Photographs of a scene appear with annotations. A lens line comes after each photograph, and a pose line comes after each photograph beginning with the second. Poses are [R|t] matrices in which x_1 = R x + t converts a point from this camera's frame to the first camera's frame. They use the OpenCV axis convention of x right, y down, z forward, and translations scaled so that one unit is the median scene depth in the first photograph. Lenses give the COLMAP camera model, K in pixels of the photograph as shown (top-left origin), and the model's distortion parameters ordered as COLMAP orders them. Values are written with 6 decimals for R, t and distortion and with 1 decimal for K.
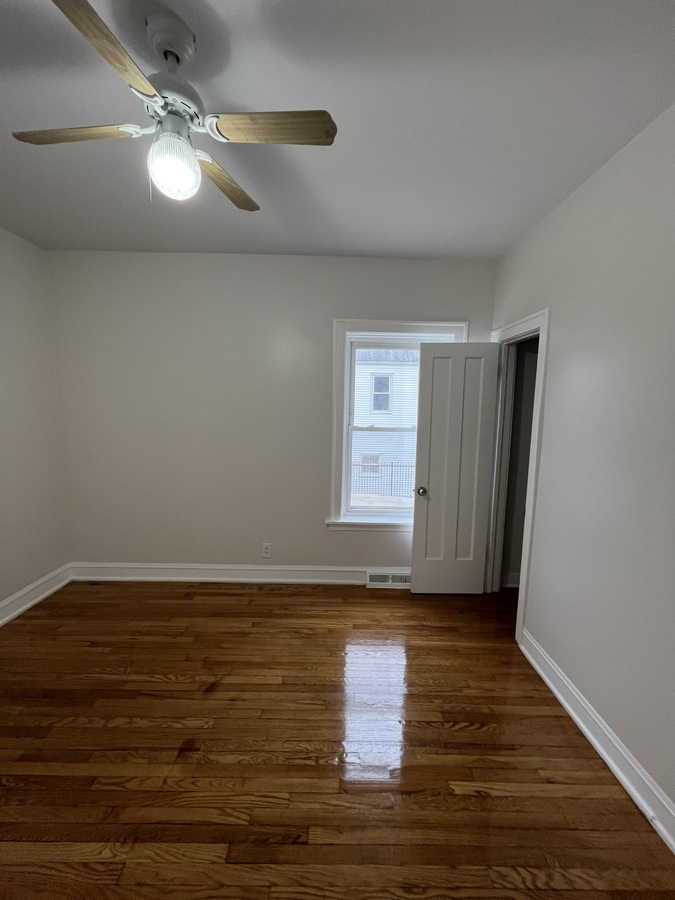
lens RADIAL K [[365.7, 0, 336.8], [0, 365.7, 445.1], [0, 0, 1]] dist [-0.001210, -0.000309]
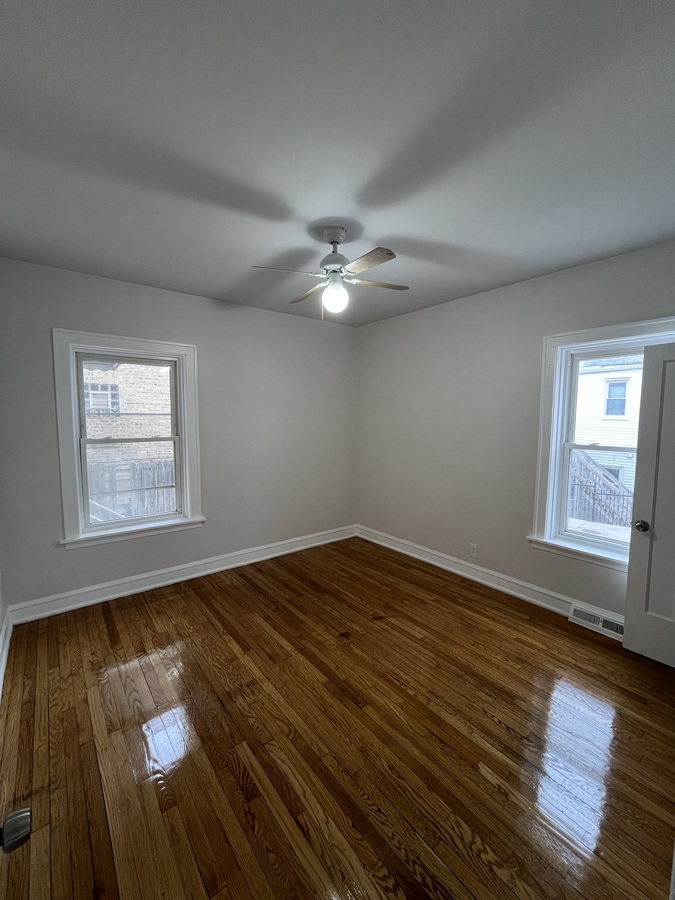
lens RADIAL K [[365.7, 0, 339.6], [0, 365.7, 442.7], [0, 0, 1]] dist [-0.001210, -0.000309]
pose [[0.623293, 0.039031, -0.781014, 0.512011], [-0.075337, 0.997105, -0.010294, 0.000934], [0.778351, 0.065256, 0.624429, -0.050456]]
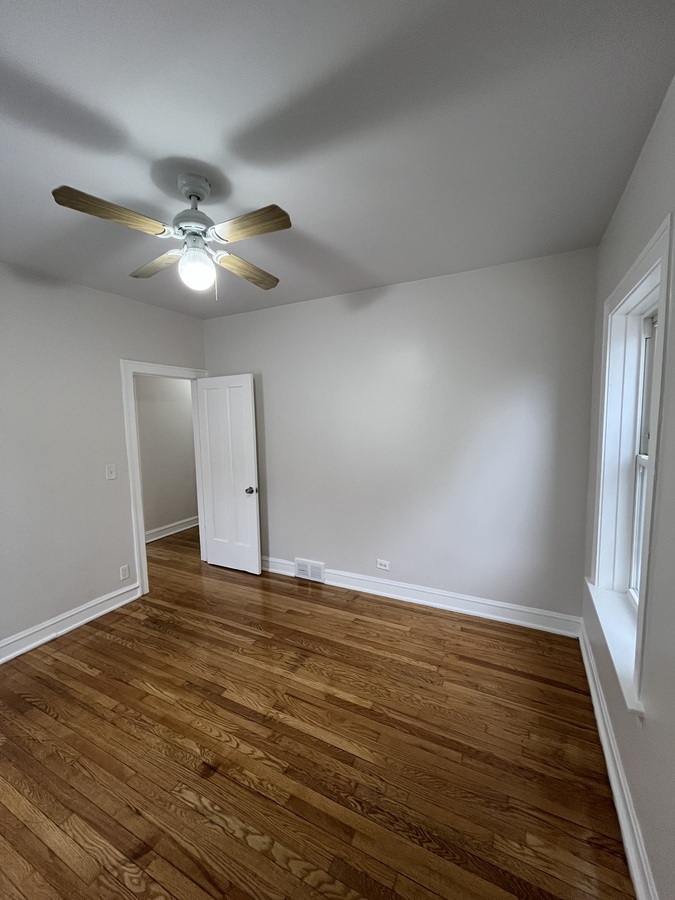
lens RADIAL K [[365.7, 0, 338.9], [0, 365.7, 450.2], [0, 0, 1]] dist [-0.001210, -0.000309]
pose [[-0.891168, -0.046252, 0.451310, -0.739537], [0.049635, 0.978878, 0.198330, -0.153868], [-0.450951, 0.199146, -0.870048, 0.993161]]
